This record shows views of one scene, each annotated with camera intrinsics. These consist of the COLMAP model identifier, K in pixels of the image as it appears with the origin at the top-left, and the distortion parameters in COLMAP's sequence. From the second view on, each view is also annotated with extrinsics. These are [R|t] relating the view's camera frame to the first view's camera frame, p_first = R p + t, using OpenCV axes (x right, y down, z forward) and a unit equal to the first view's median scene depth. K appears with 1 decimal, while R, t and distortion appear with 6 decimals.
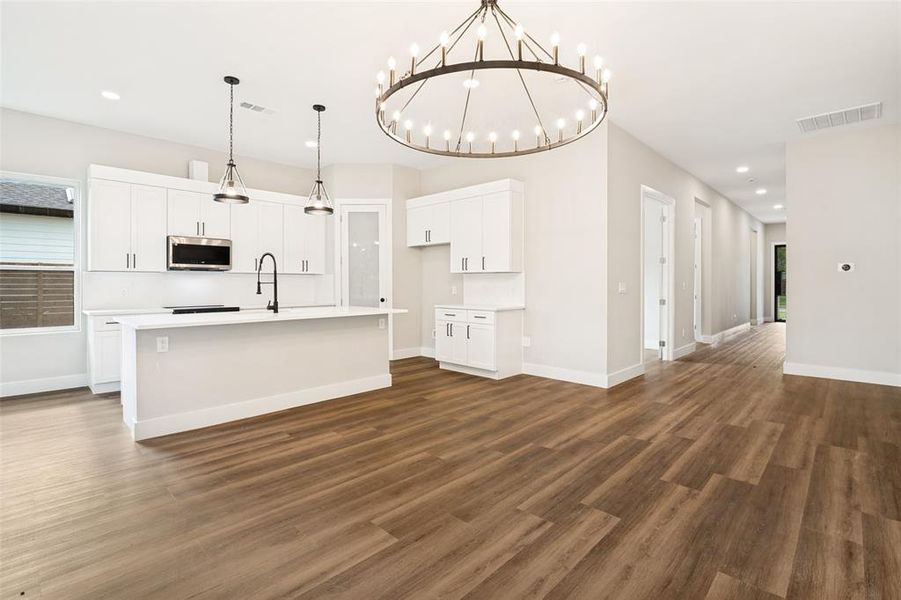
lens RADIAL K [[425.7, 0, 444.1], [0, 425.7, 285.0], [0, 0, 1]] dist [-0.019941, 0.000234]
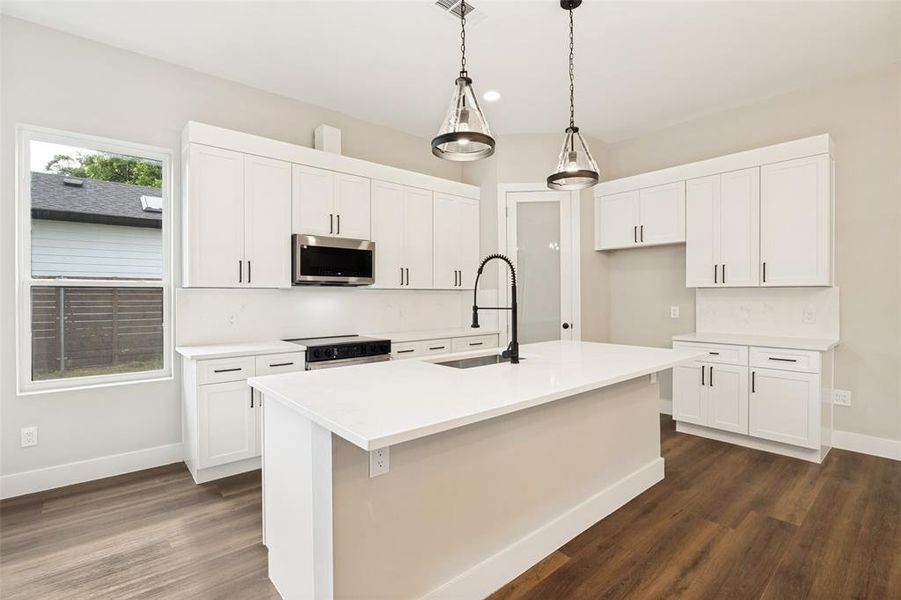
lens RADIAL K [[420.4, 0, 439.8], [0, 420.4, 298.0], [0, 0, 1]] dist [-0.021235, 0.000606]
pose [[0.994629, -0.002203, -0.103477, -0.375132], [0.002400, 0.999996, 0.001776, -0.017235], [0.103473, -0.002015, 0.994630, 0.384562]]
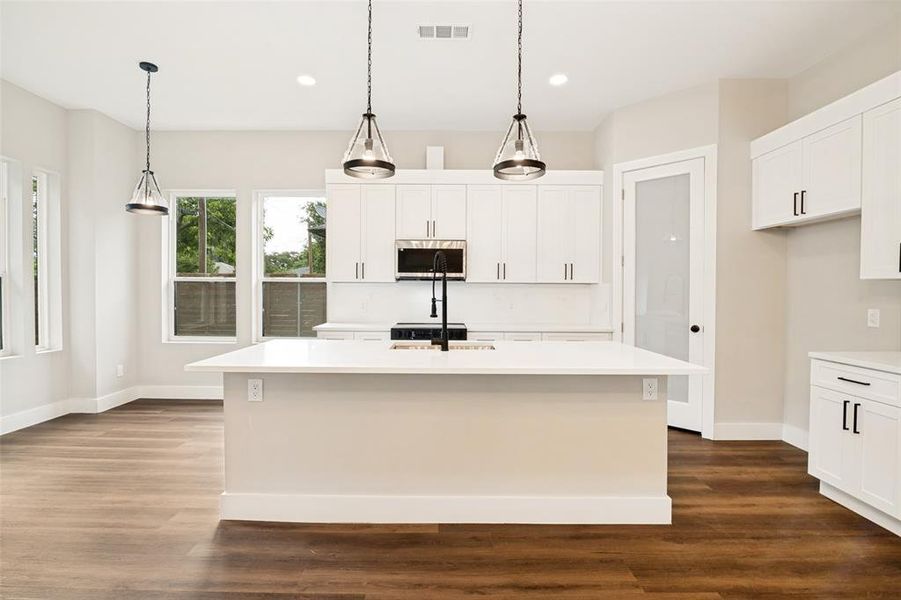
lens RADIAL K [[420.4, 0, 439.8], [0, 420.4, 298.0], [0, 0, 1]] dist [-0.021235, 0.000606]
pose [[0.691480, 0.019478, -0.722133, 0.026504], [-0.008280, 0.999784, 0.019038, -0.017766], [0.722348, -0.007185, 0.691492, 0.500264]]
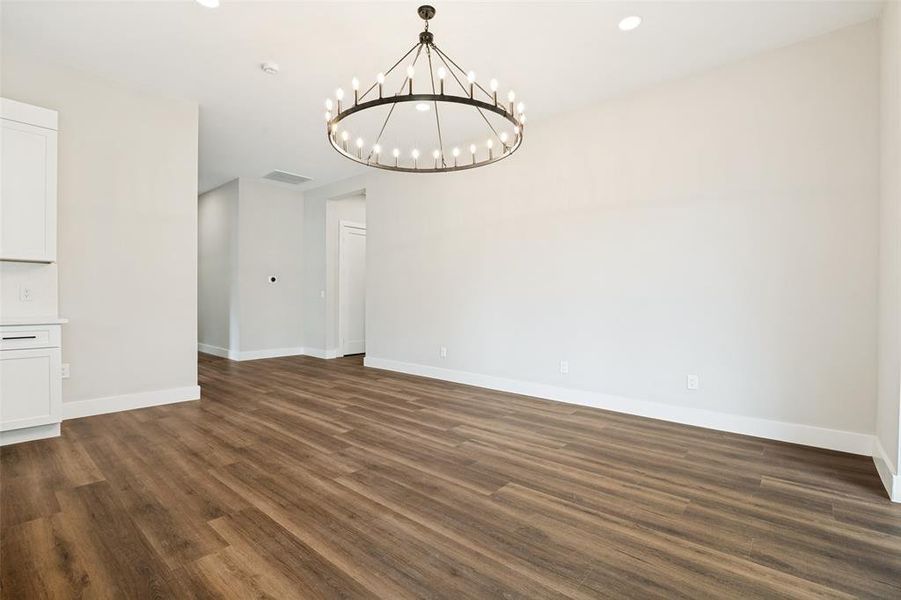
lens RADIAL K [[413.1, 0, 446.8], [0, 413.1, 305.2], [0, 0, 1]] dist [-0.021673, -0.000010]
pose [[-0.064213, -0.014855, 0.997826, -0.525683], [-0.003188, 0.999887, 0.014680, 0.024122], [-0.997931, -0.002239, -0.064253, 0.509963]]
